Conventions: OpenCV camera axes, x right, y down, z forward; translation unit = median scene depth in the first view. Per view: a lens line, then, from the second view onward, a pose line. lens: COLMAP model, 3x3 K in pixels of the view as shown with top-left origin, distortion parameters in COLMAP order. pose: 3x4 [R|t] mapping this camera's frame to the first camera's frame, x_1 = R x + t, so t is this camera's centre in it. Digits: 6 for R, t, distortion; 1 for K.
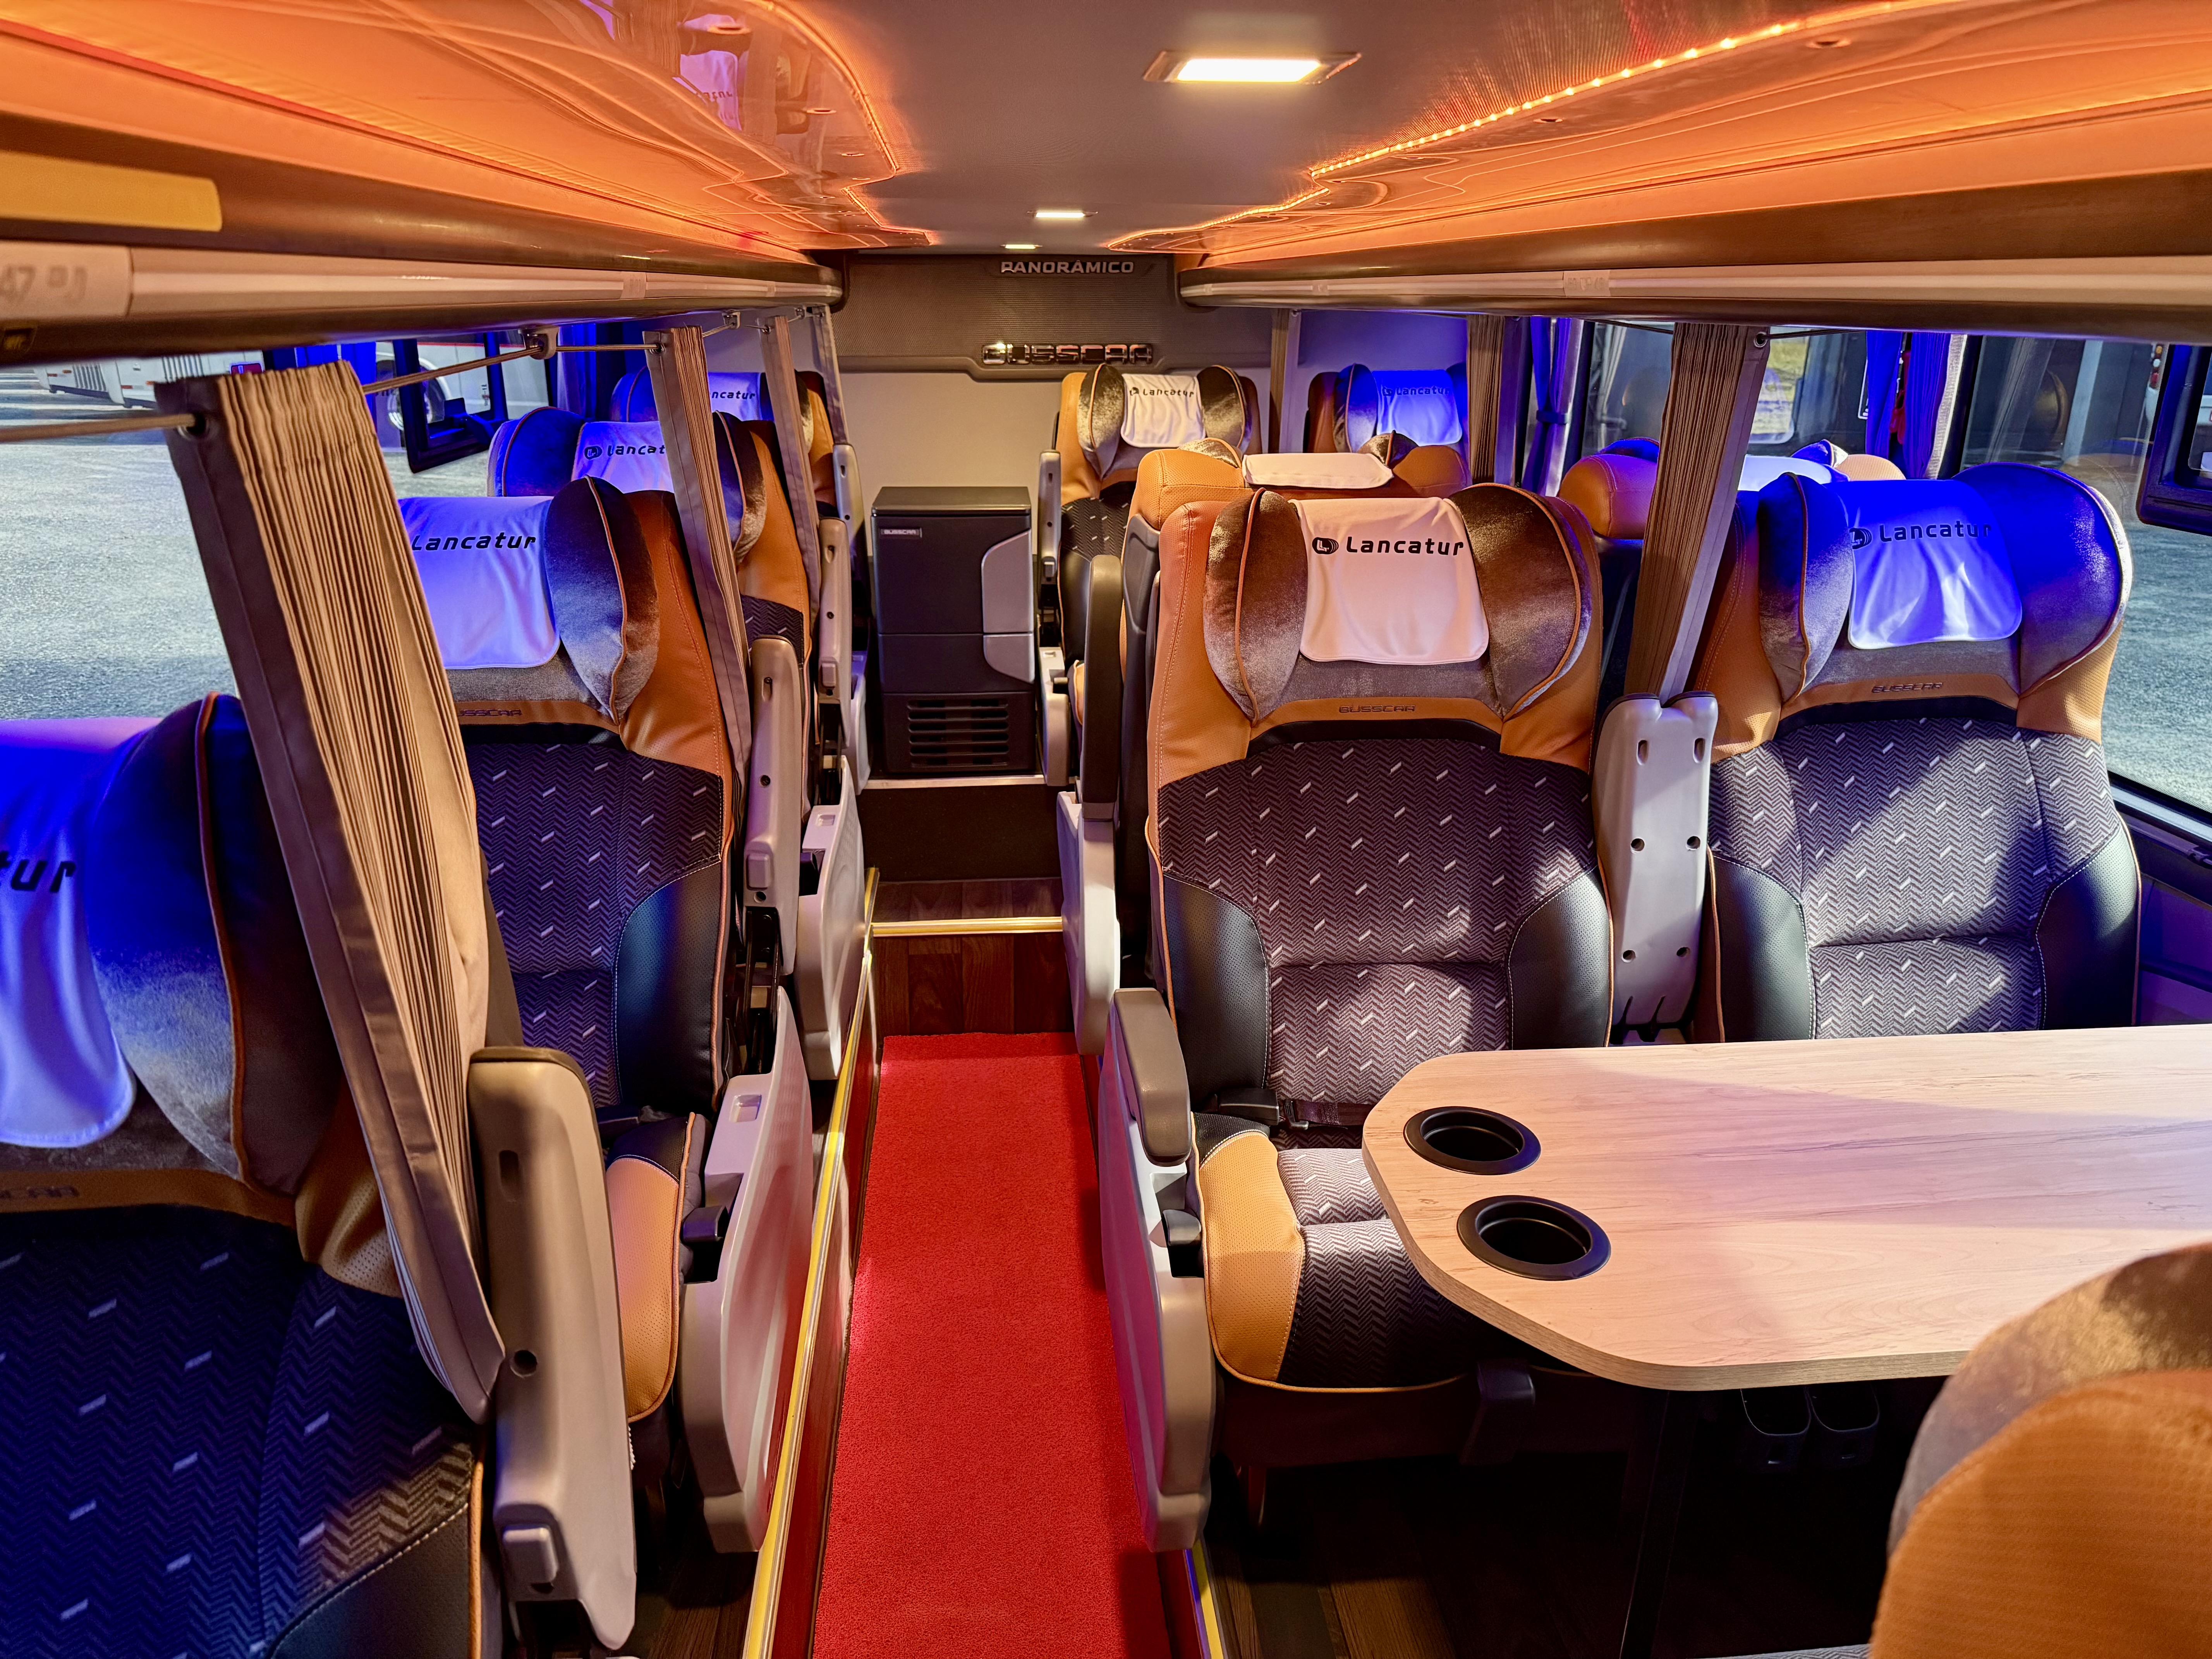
lens RADIAL K [[1587.6, 0, 1106.0], [0, 1587.6, 829.5], [0, 0, 1]] dist [-0.002967, -0.001508]
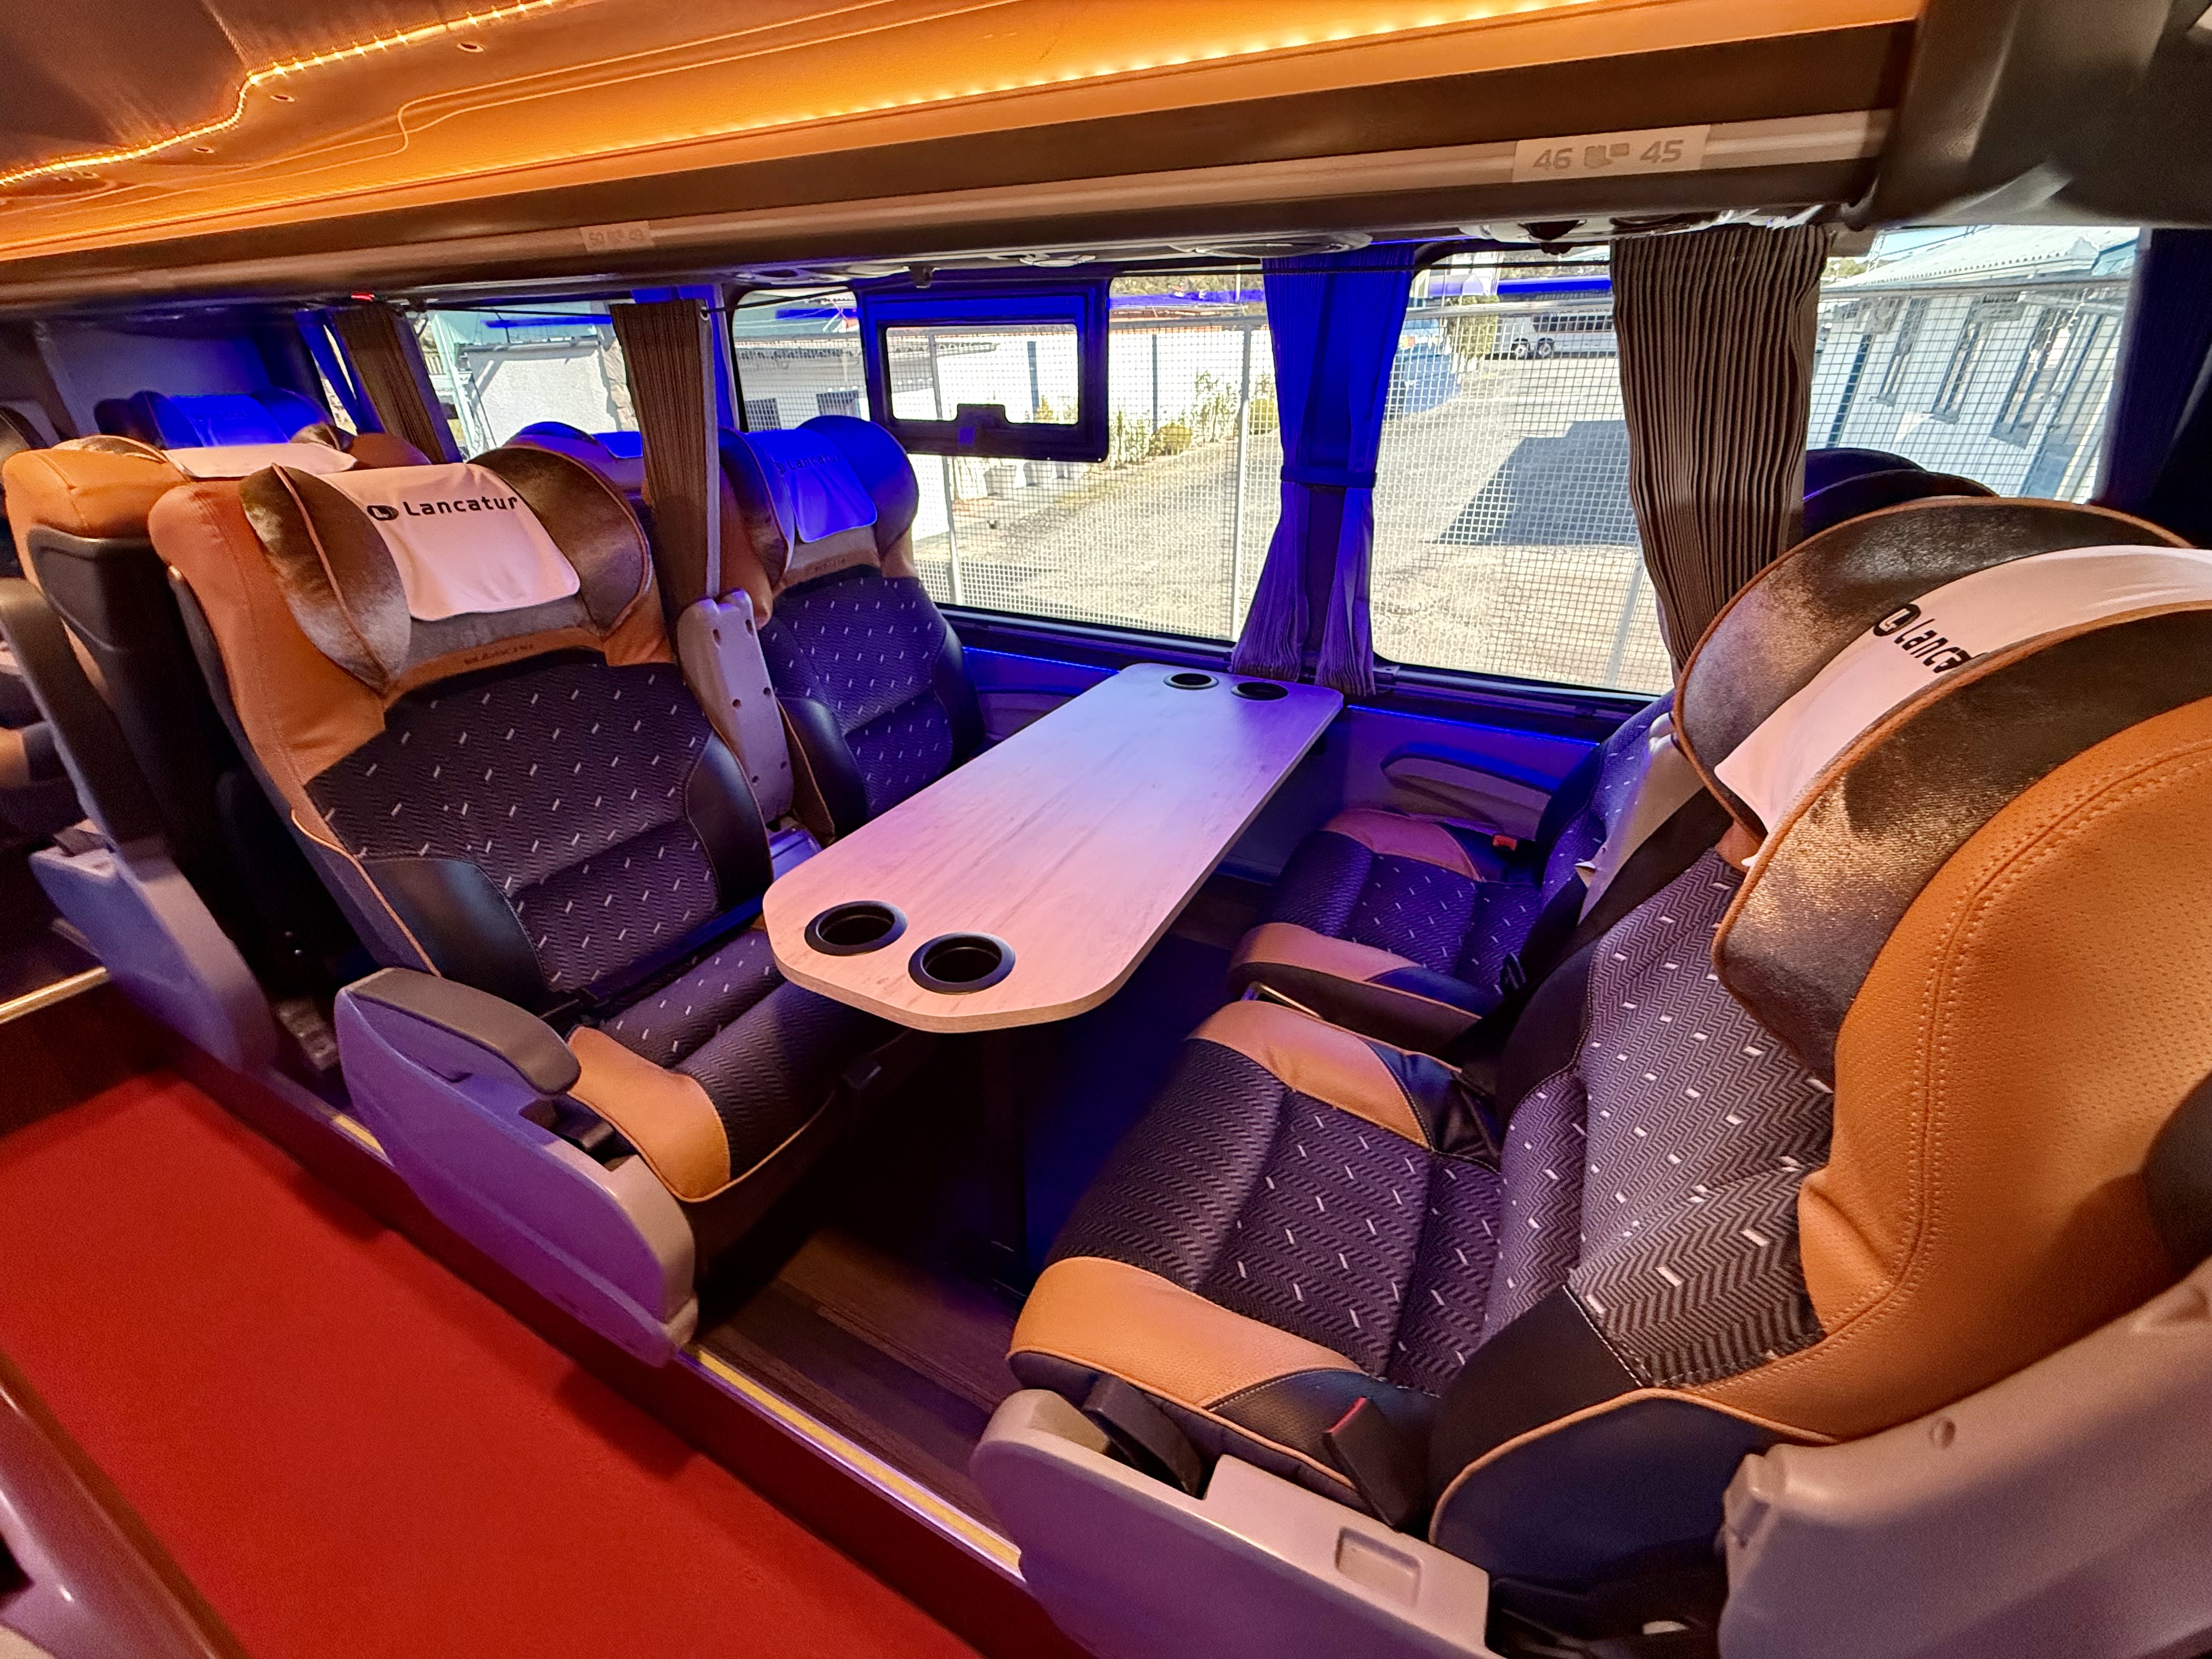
lens RADIAL K [[872.8, 0, 1111.9], [0, 872.8, 823.6], [0, 0, 1]] dist [0.000065, -0.000084]
pose [[0.535877, -0.385226, 0.751290, -0.115426], [0.267903, 0.921440, 0.281383, -0.021648], [-0.800664, 0.050486, 0.596982, 0.272232]]
